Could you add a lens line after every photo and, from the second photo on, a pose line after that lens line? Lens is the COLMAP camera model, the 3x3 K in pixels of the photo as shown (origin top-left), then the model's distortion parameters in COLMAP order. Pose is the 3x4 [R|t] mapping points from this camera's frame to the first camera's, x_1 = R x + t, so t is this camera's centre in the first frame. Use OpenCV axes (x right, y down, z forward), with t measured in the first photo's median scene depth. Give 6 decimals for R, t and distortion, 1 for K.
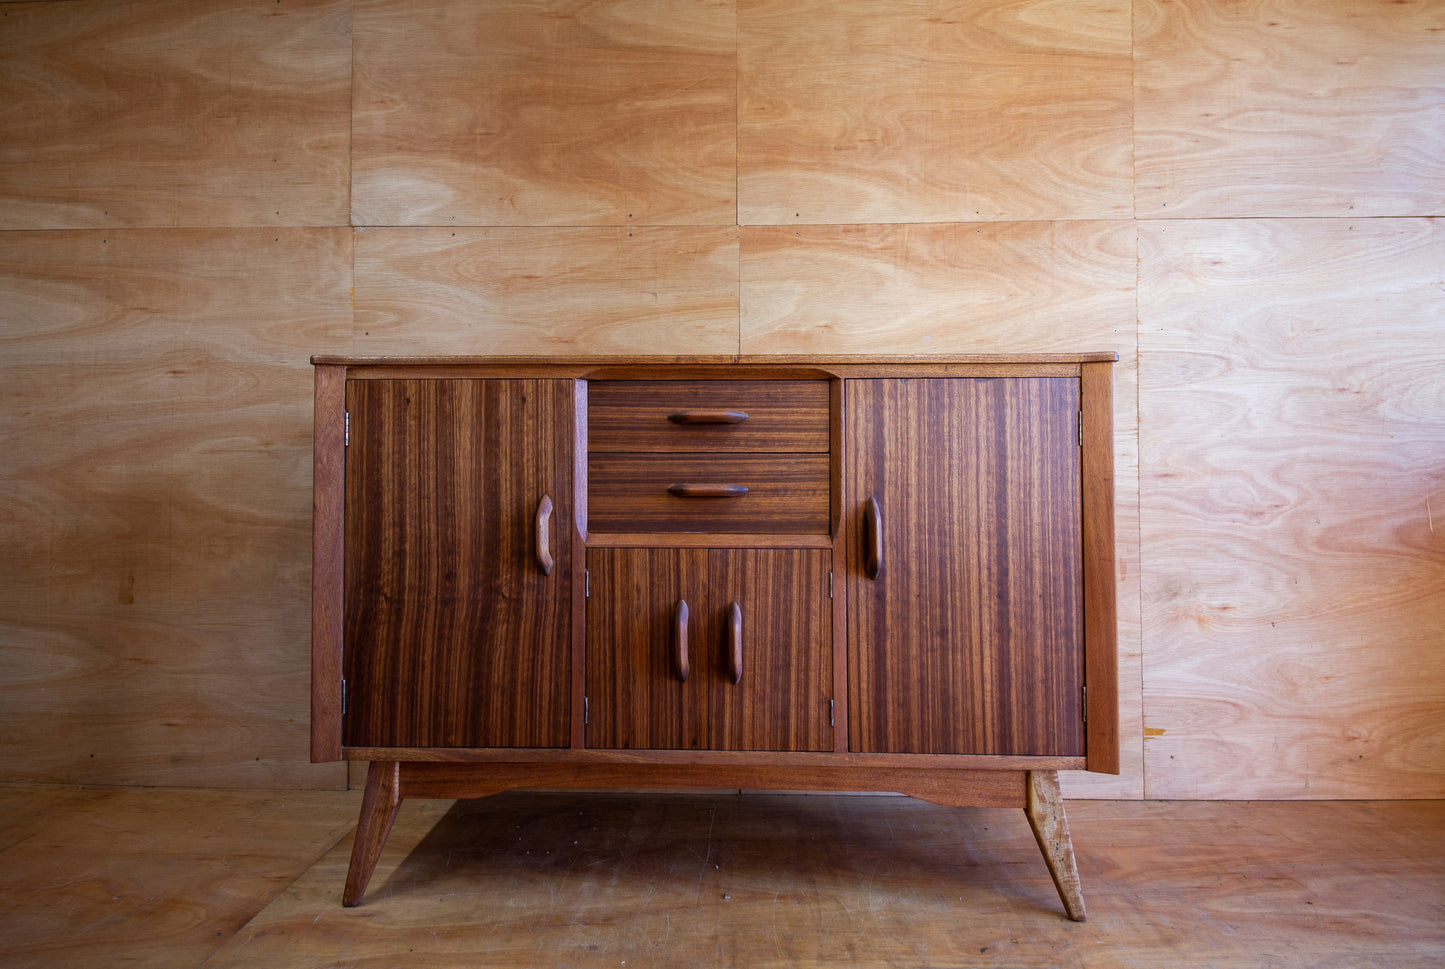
lens RADIAL K [[706.2, 0, 715.5], [0, 706.2, 477.7], [0, 0, 1]] dist [0.048784, -0.044122]
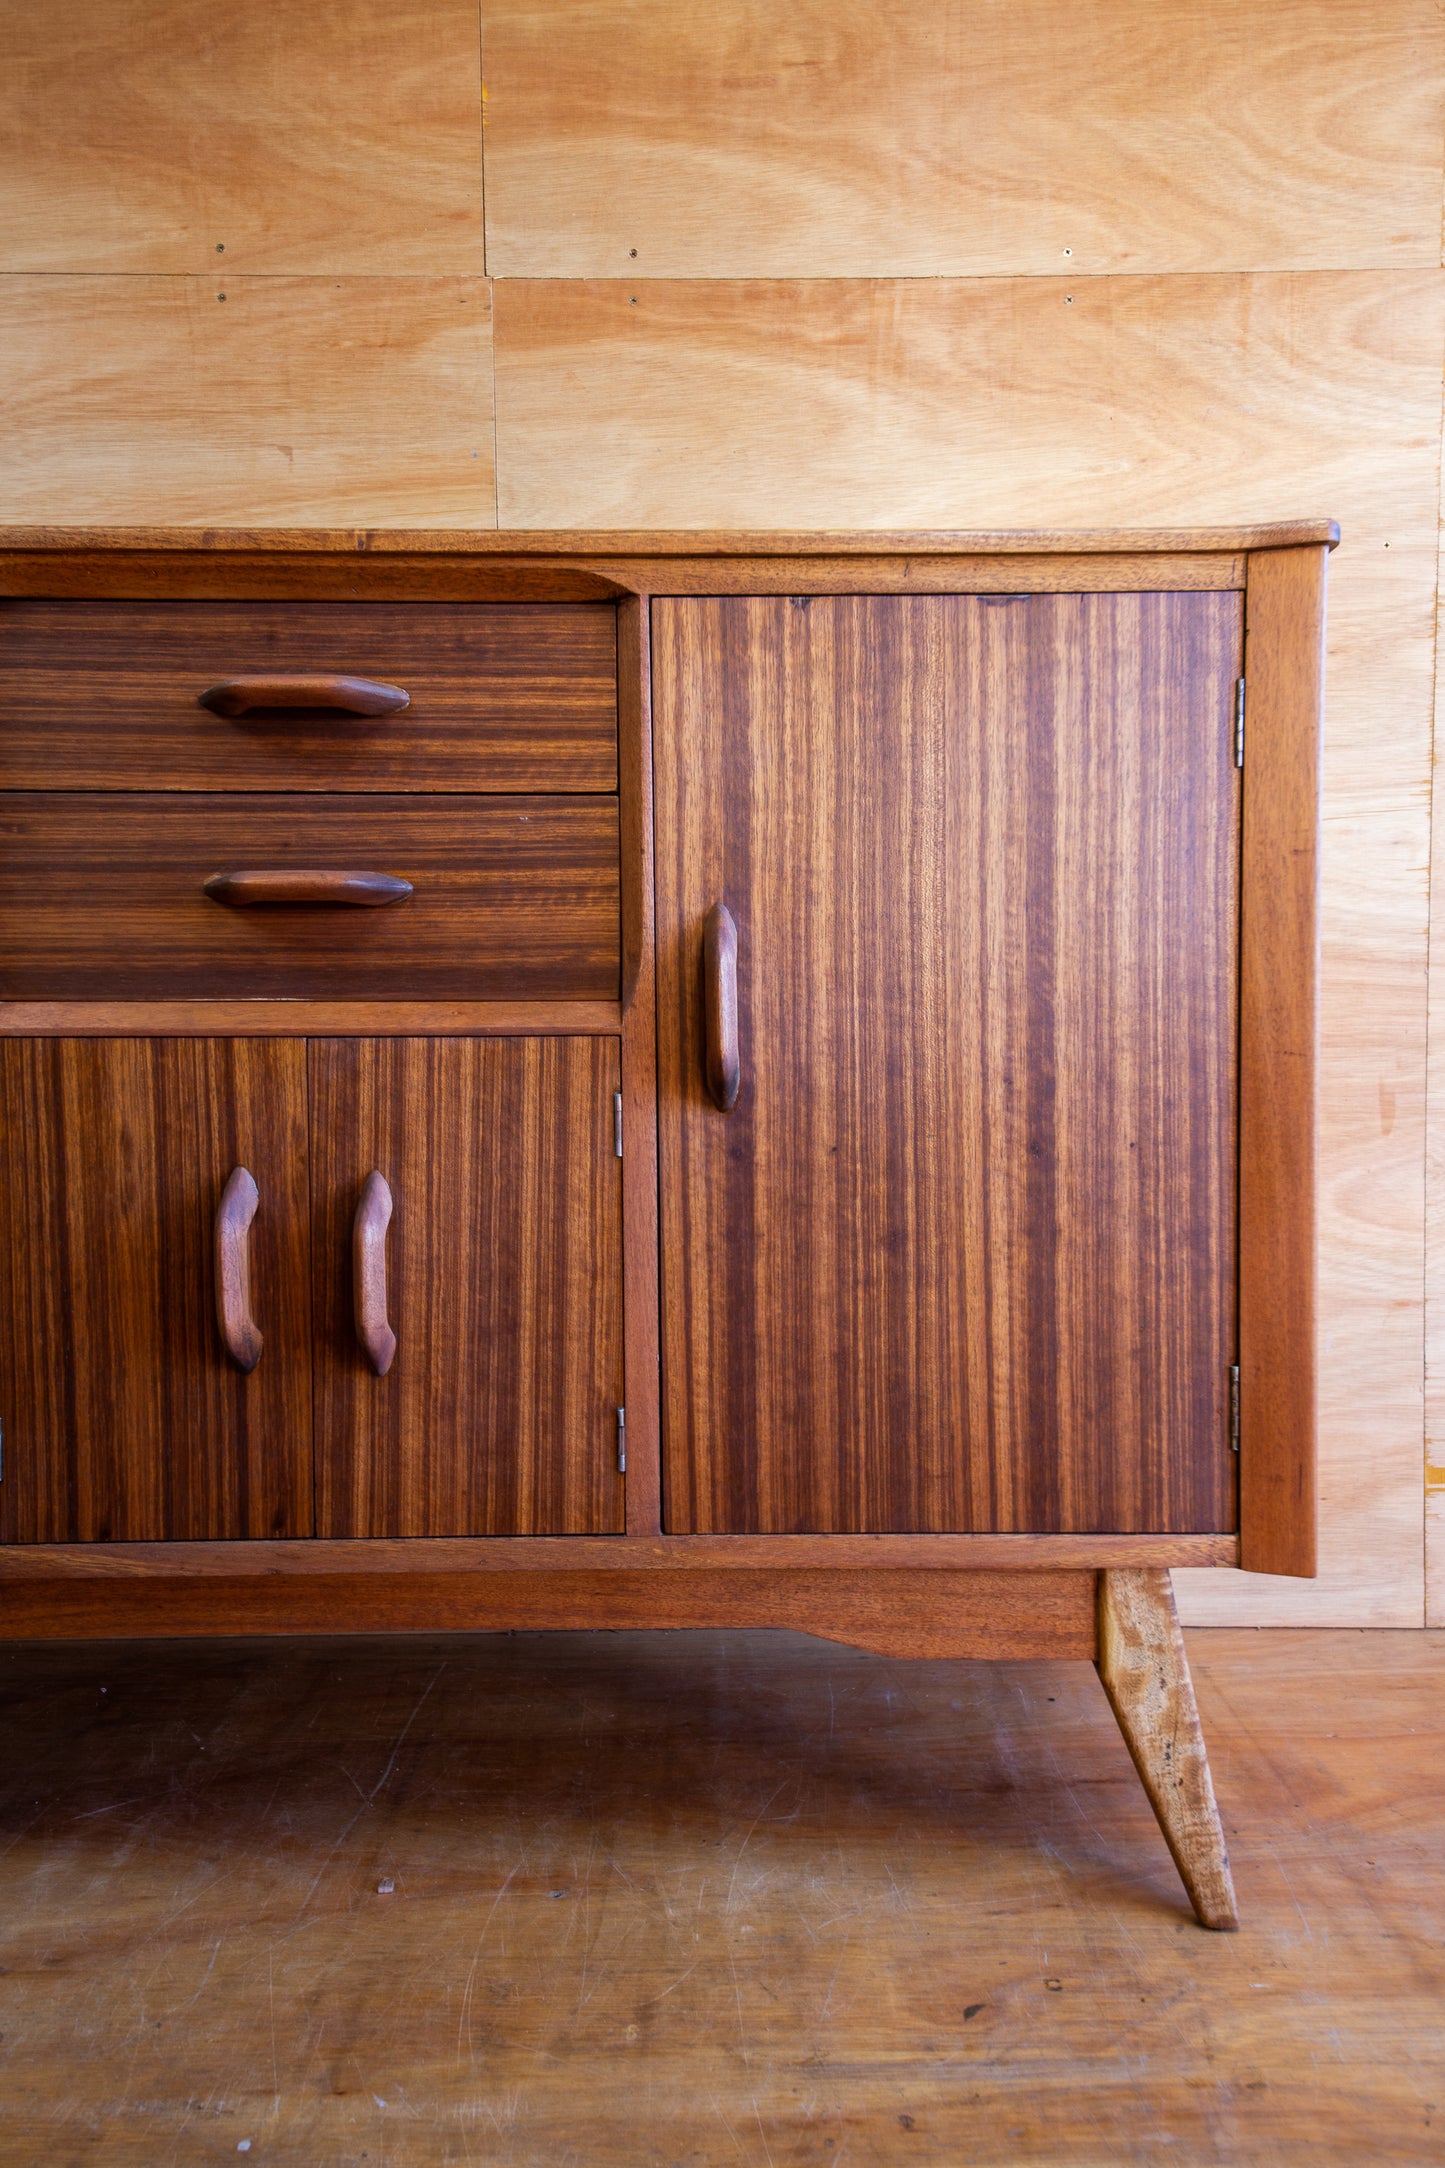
lens RADIAL K [[1405.8, 0, 730.9], [0, 1405.8, 1080.5], [0, 0, 1]] dist [0.079969, -0.052752]
pose [[0.999440, -0.007853, 0.032518, 0.199862], [0.005833, 0.998074, 0.061753, 0.077176], [-0.032941, -0.061529, 0.997562, 0.206936]]
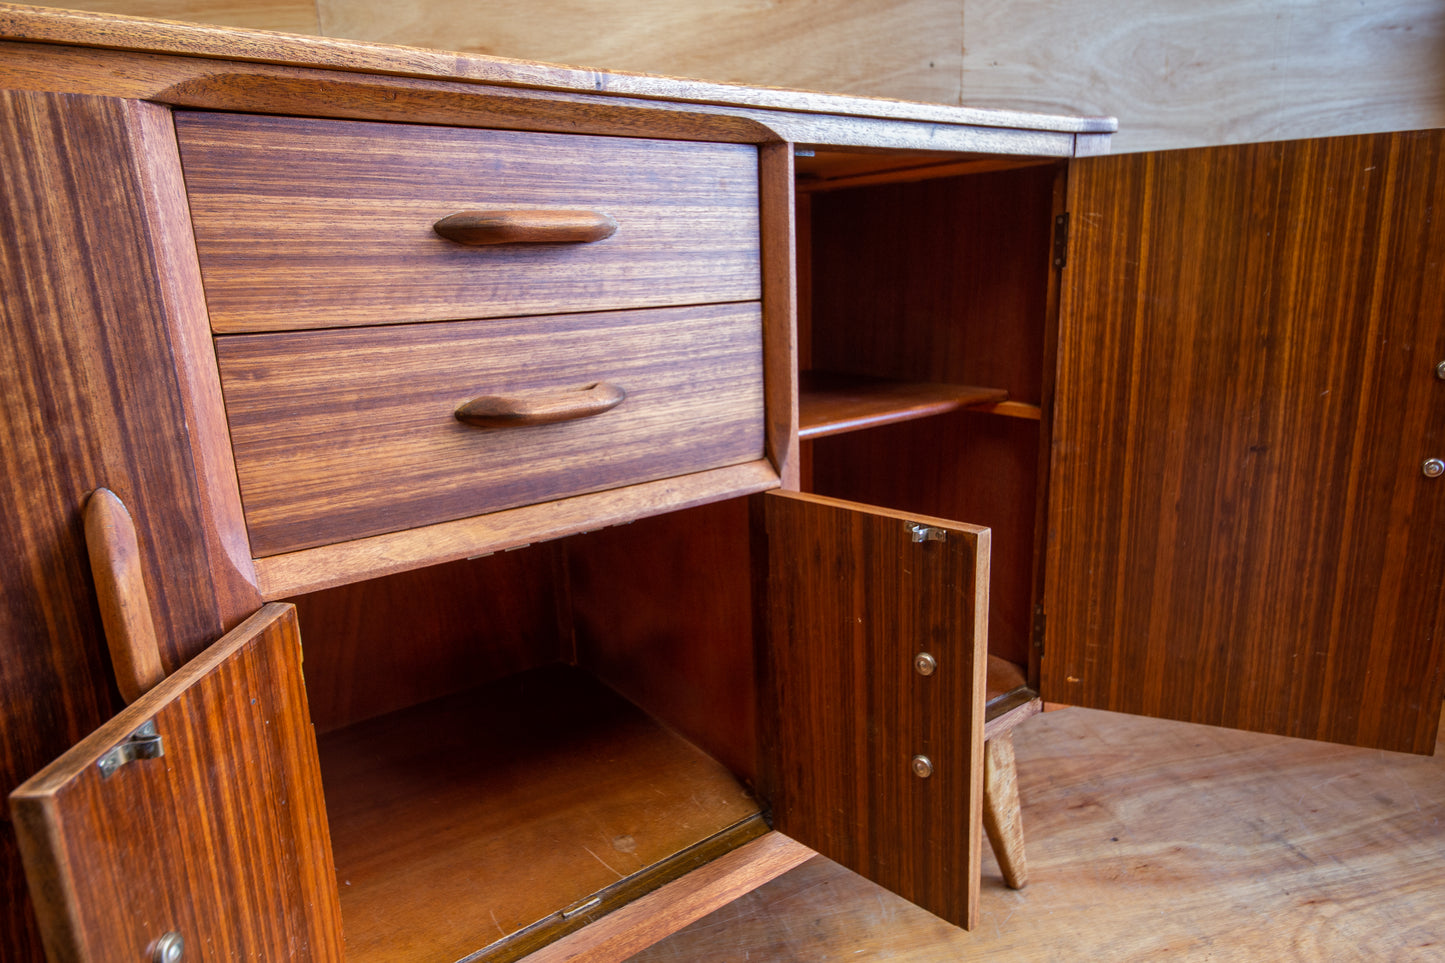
lens RADIAL K [[907.3, 0, 722.5], [0, 907.3, 481.5], [0, 0, 1]] dist [0.066360, -0.043545]
pose [[0.784134, -0.175997, 0.595112, -0.270159], [0.023140, 0.966569, 0.255362, -0.077311], [-0.620160, -0.186468, 0.761992, 0.508426]]
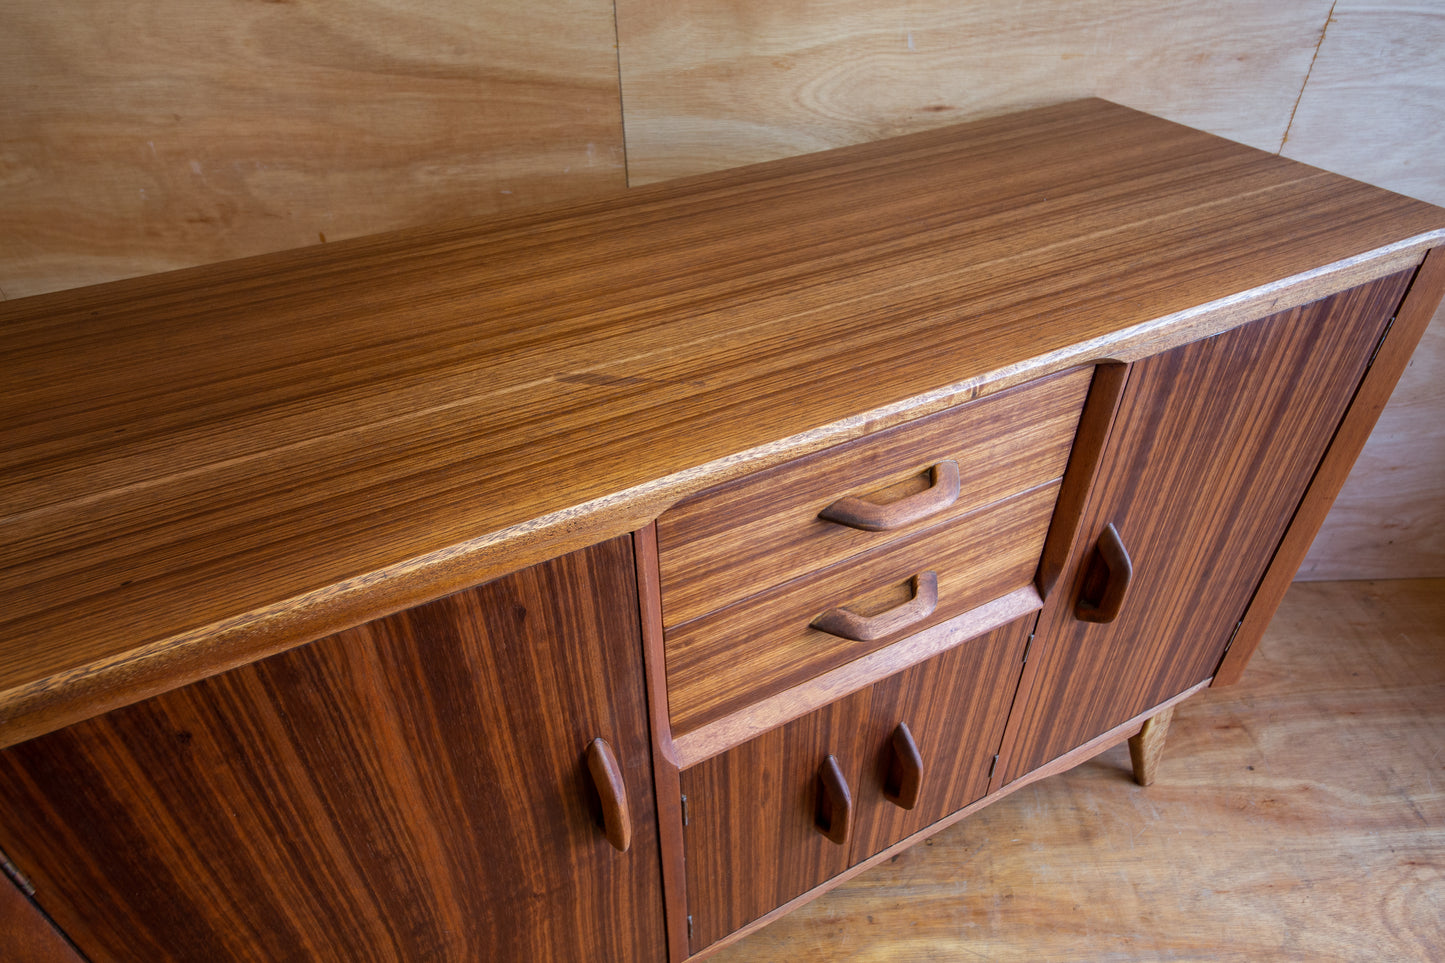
lens RADIAL K [[907.3, 0, 722.5], [0, 907.3, 481.5], [0, 0, 1]] dist [0.066360, -0.043545]
pose [[0.868383, -0.309444, 0.387499, -0.349444], [-0.004883, 0.776041, 0.630664, -0.483893], [-0.495870, -0.549550, 0.672389, 0.659768]]
